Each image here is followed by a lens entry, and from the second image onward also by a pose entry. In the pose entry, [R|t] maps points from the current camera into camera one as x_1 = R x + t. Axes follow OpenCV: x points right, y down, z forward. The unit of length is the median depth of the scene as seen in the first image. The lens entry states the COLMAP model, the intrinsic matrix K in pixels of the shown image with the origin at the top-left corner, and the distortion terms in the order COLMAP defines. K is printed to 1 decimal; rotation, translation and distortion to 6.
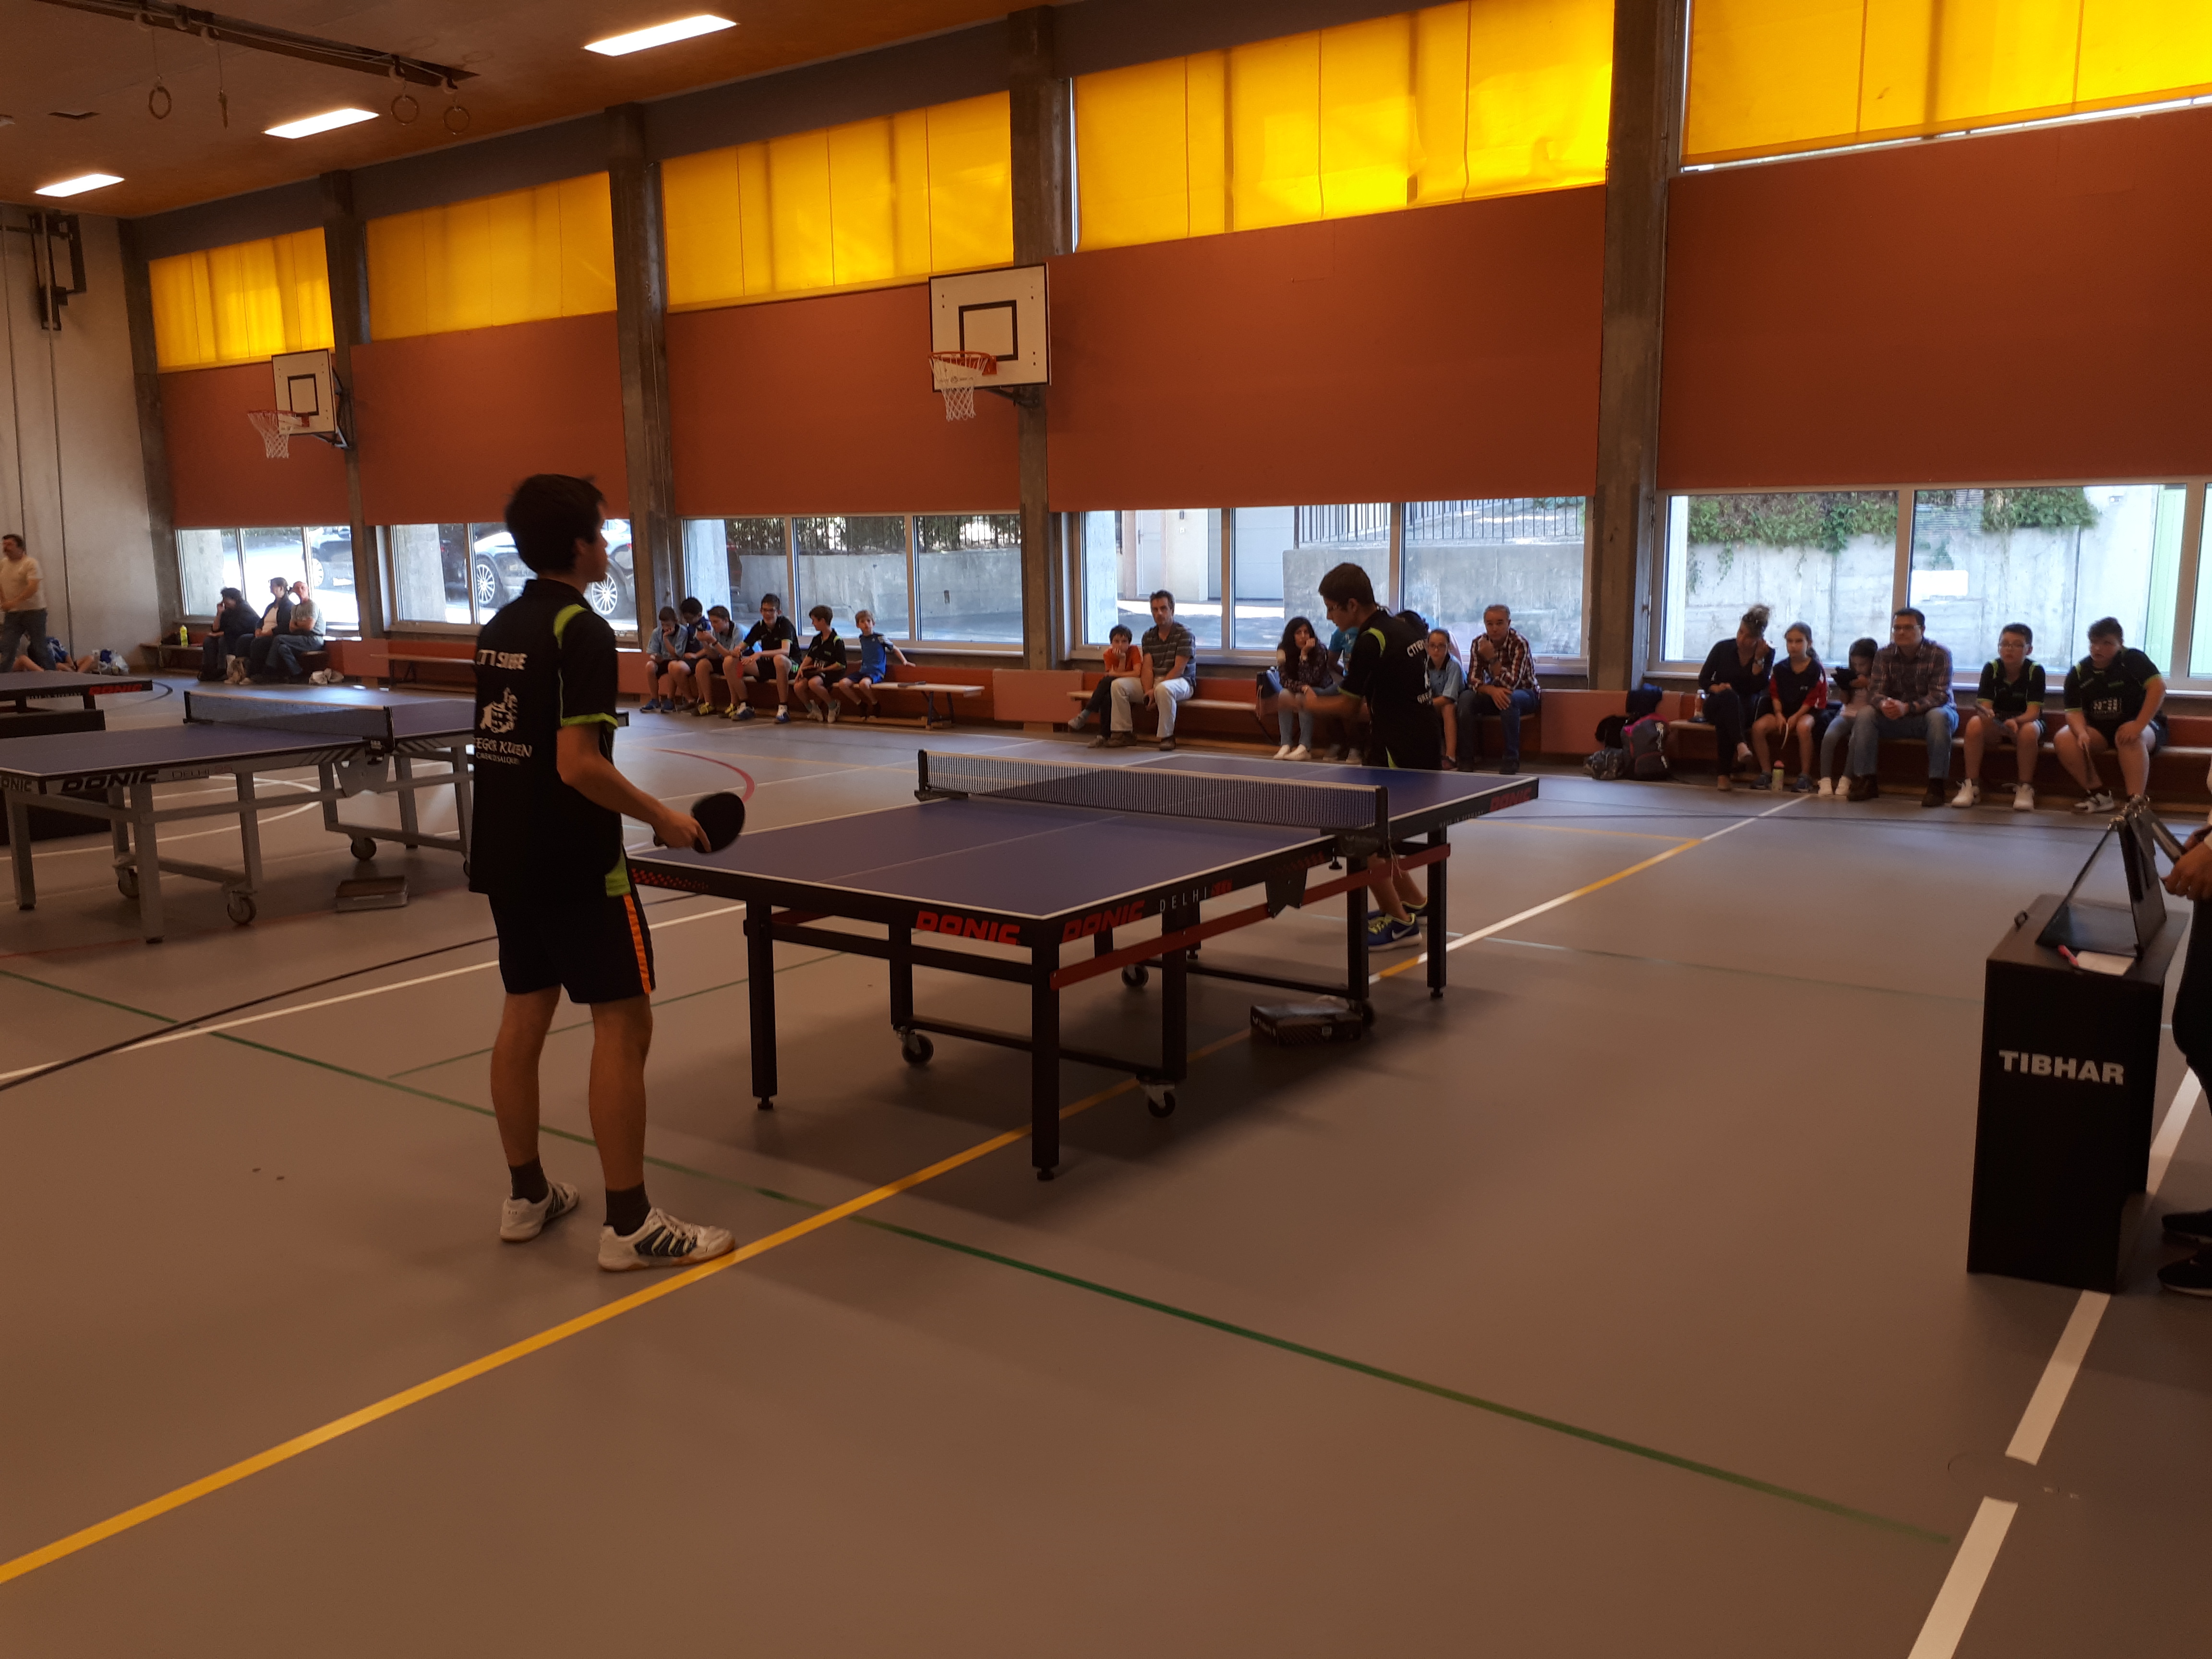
lens RADIAL K [[1776.6, 0, 1140.1], [0, 1776.6, 833.8], [0, 0, 1]] dist [0.004606, -0.003637]
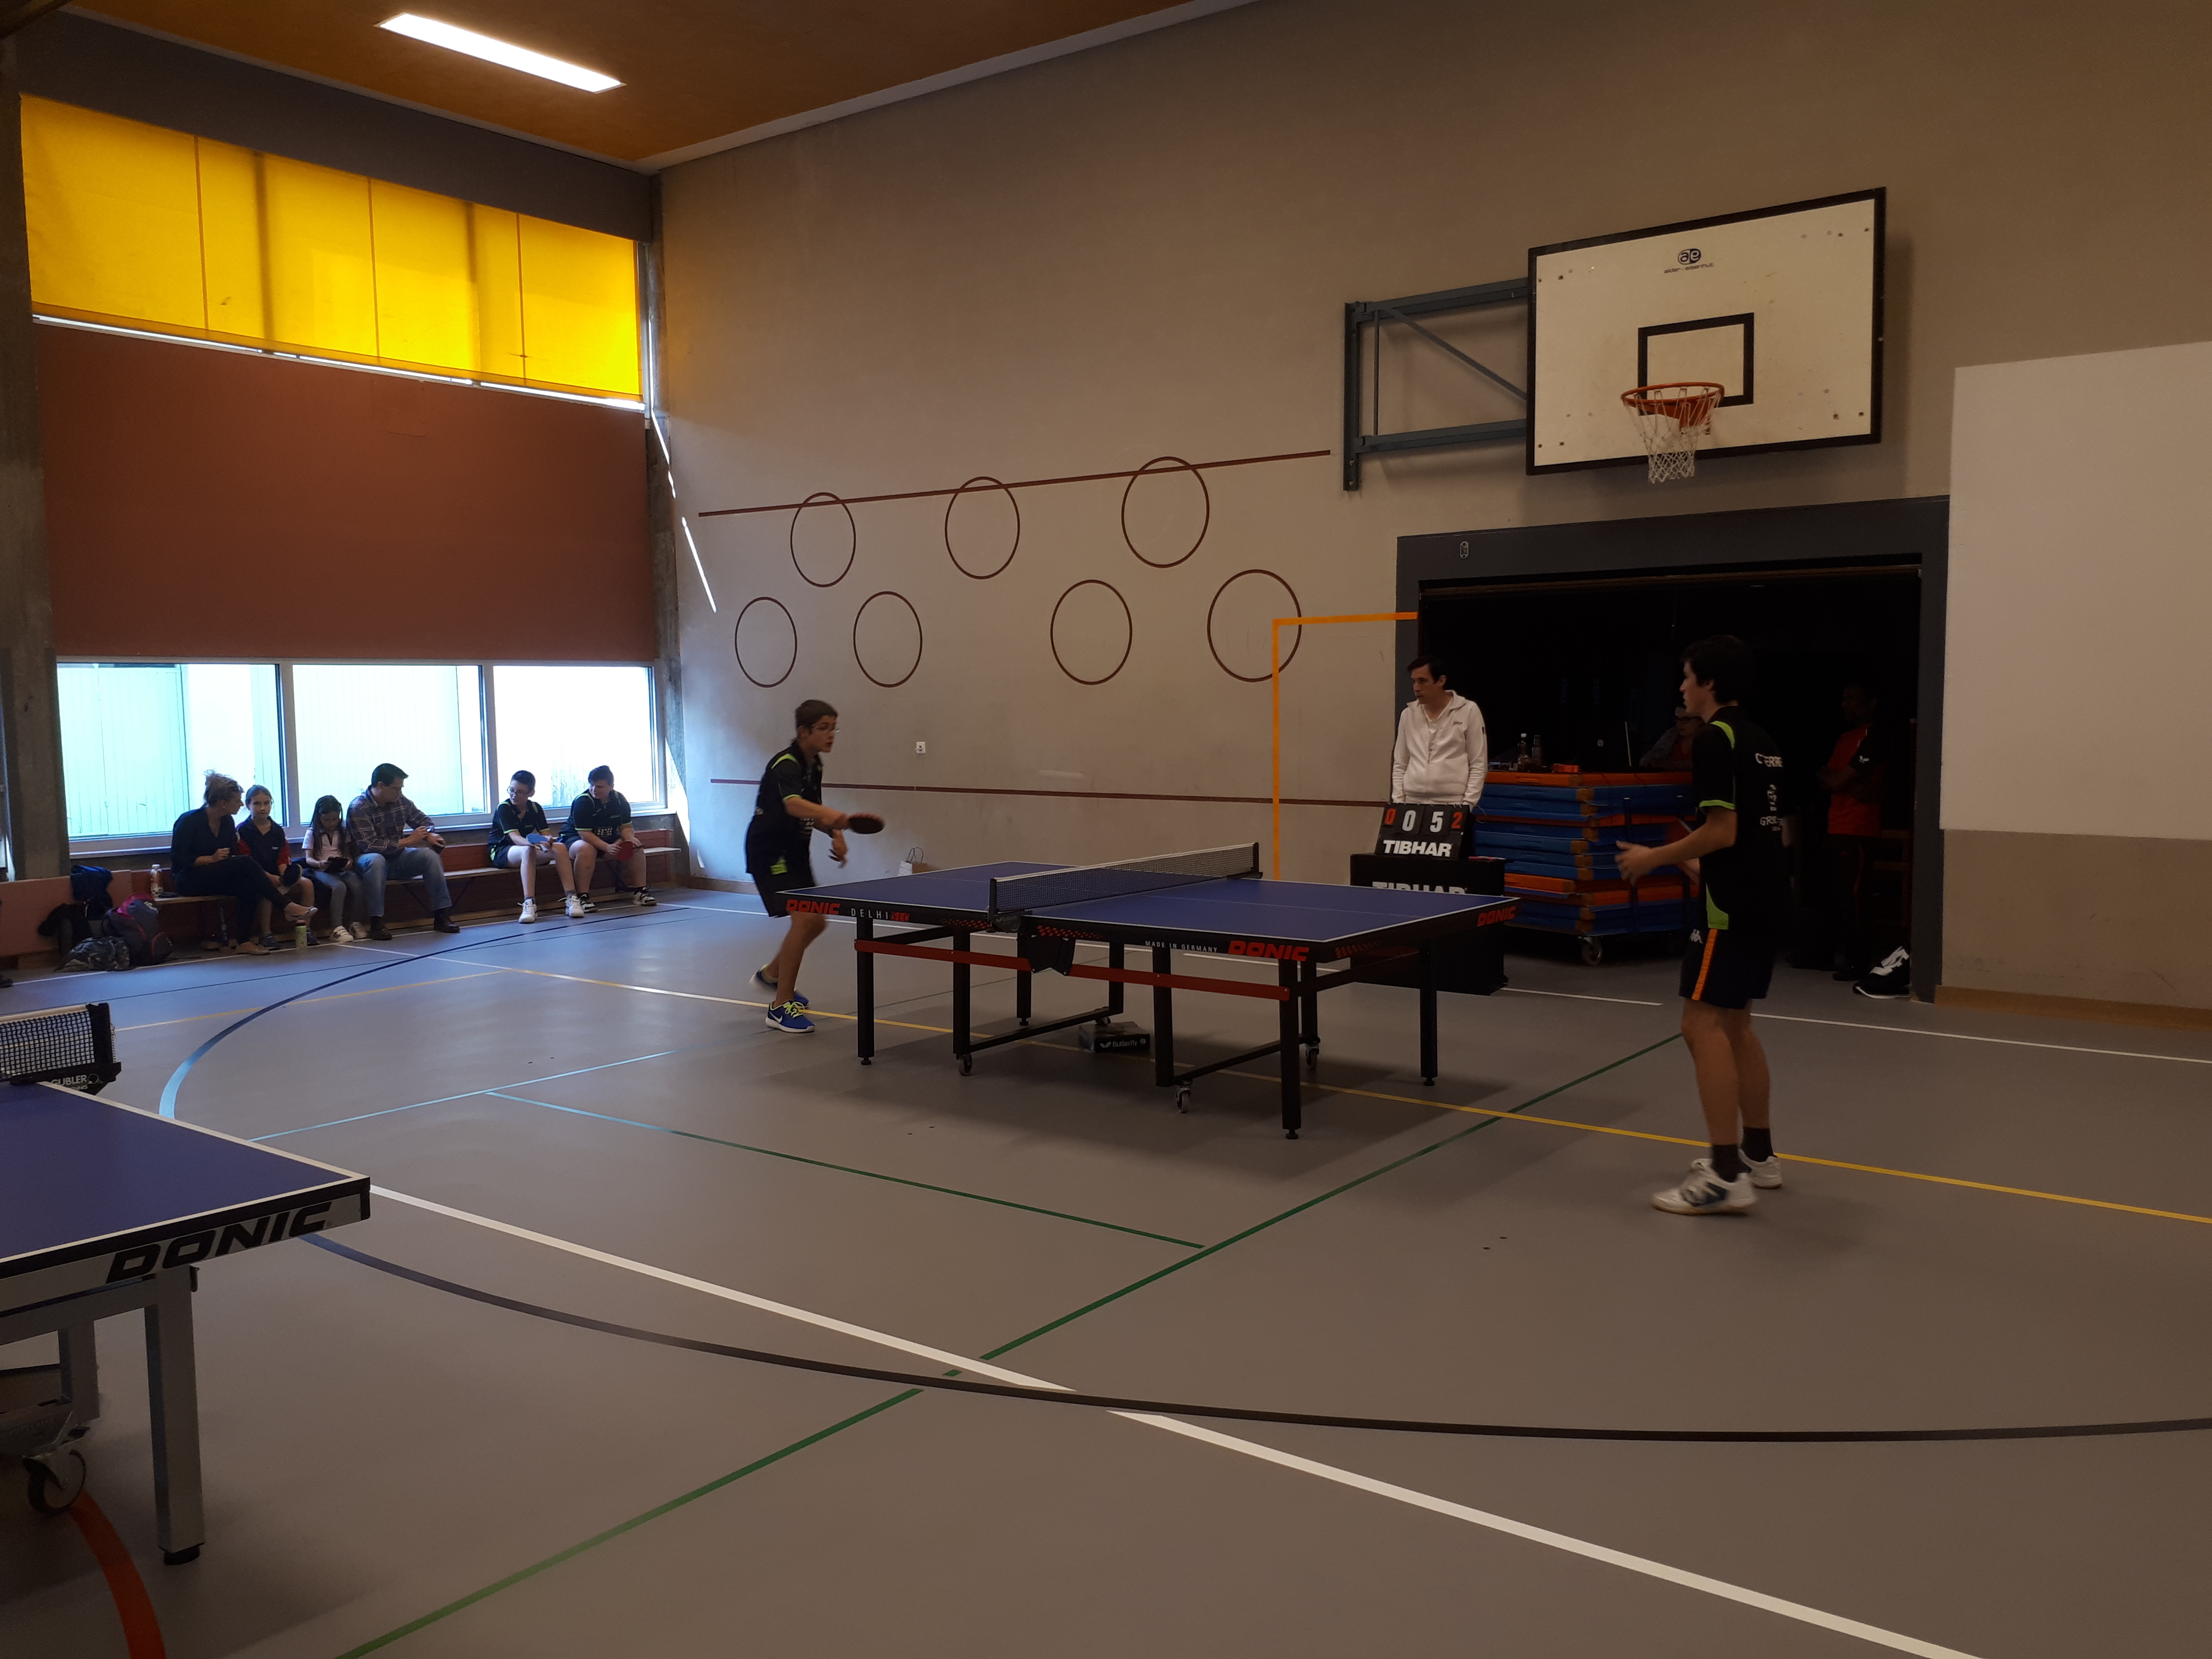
lens RADIAL K [[1776.6, 0, 1140.1], [0, 1776.6, 833.8], [0, 0, 1]] dist [0.004606, -0.003637]
pose [[0.020173, -0.067816, 0.997494, -0.786339], [0.173022, 0.982880, 0.063324, -0.083022], [-0.984711, 0.171311, 0.031561, 0.557899]]
